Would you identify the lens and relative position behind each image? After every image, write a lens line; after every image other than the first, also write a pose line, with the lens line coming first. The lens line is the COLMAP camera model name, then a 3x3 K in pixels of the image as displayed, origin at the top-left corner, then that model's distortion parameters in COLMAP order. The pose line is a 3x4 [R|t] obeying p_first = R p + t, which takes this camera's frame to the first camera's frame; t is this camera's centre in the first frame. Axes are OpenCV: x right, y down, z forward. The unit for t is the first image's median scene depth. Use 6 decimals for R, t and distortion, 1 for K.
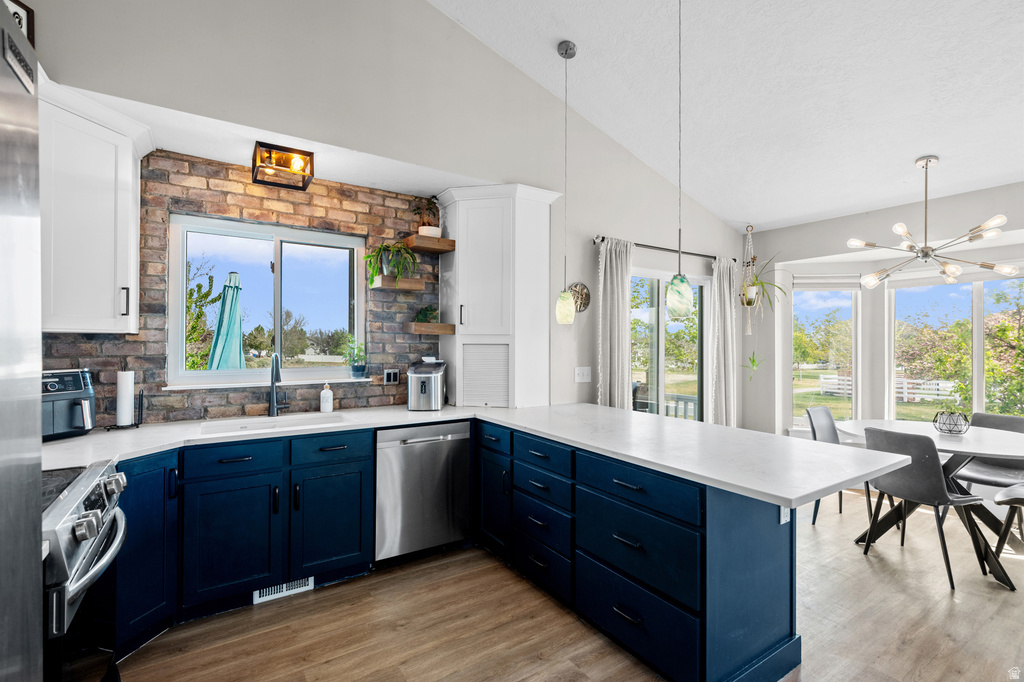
lens RADIAL K [[465.7, 0, 512.1], [0, 465.7, 338.3], [0, 0, 1]] dist [0.007006, -0.003064]
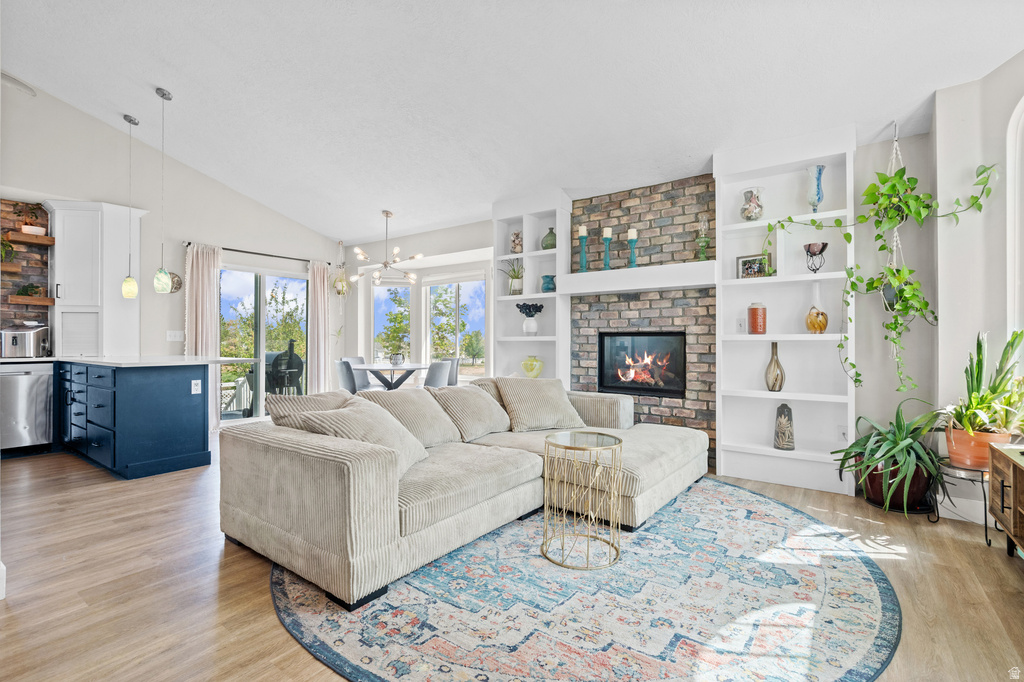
lens RADIAL K [[465.7, 0, 503.9], [0, 465.7, 340.3], [0, 0, 1]] dist [0.007006, -0.003064]
pose [[0.938617, -0.003543, 0.344943, 0.720099], [0.000639, 0.999963, 0.008530, 0.093809], [-0.344960, -0.007786, 0.938585, -0.852381]]
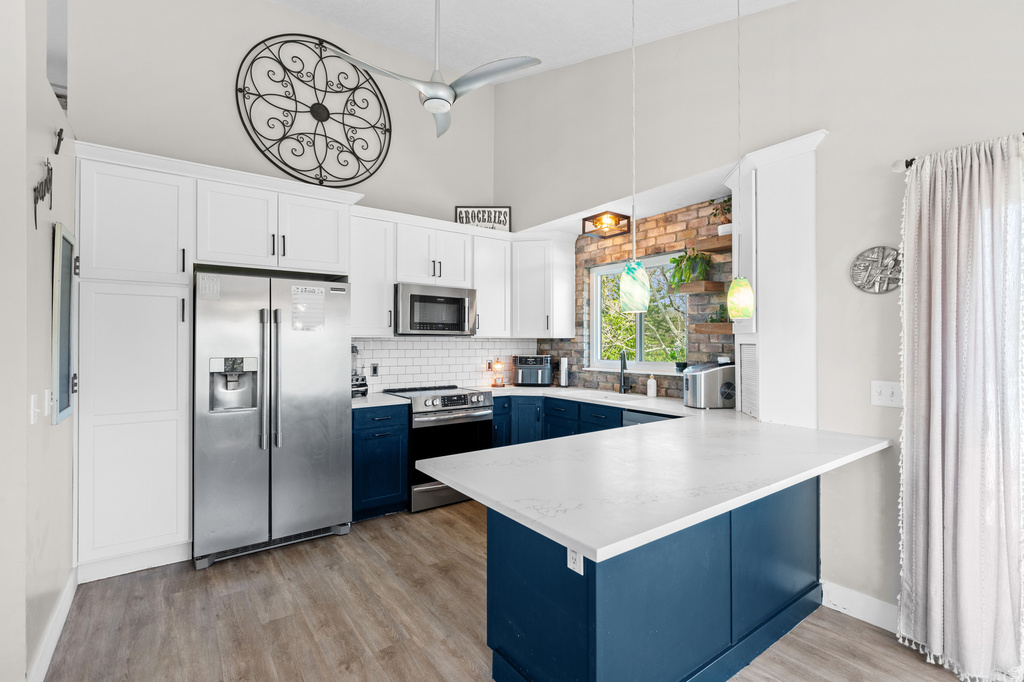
lens RADIAL K [[465.7, 0, 509.6], [0, 465.7, 338.2], [0, 0, 1]] dist [0.007006, -0.003064]
pose [[0.049243, -0.011390, -0.998722, 0.870260], [0.011283, 0.999878, -0.010847, 0.006818], [0.998723, -0.010735, 0.049366, 0.547349]]
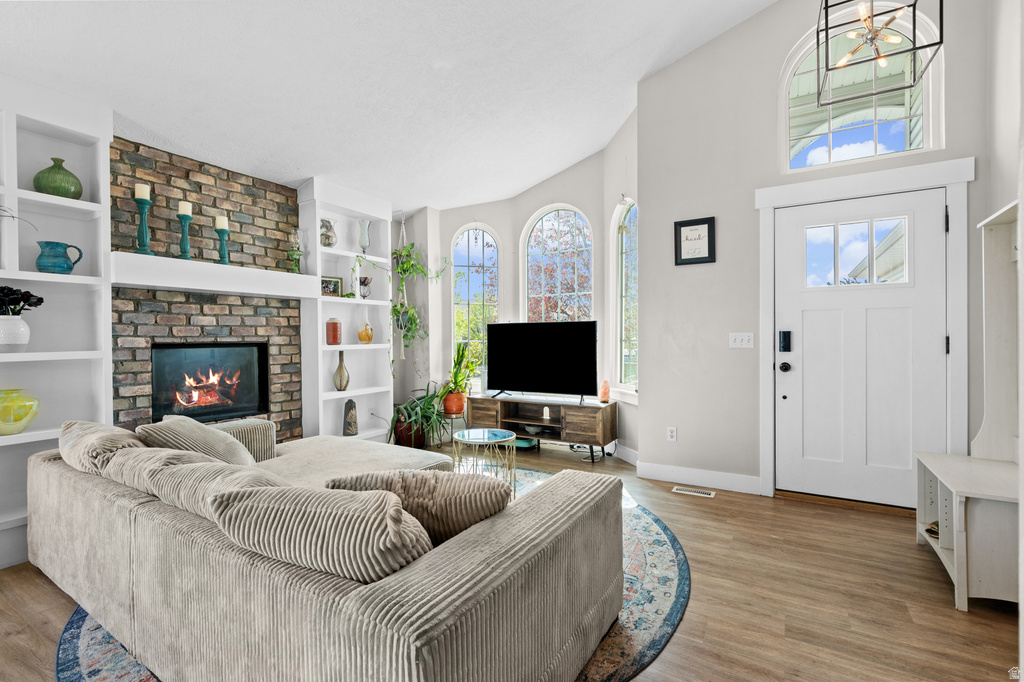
lens RADIAL K [[465.7, 0, 513.8], [0, 465.7, 337.7], [0, 0, 1]] dist [0.007006, -0.003064]
pose [[-0.437404, -0.002955, 0.899260, 0.240775], [-0.004635, 0.999989, 0.001032, 0.064417], [-0.899253, -0.003717, -0.437413, 0.161519]]
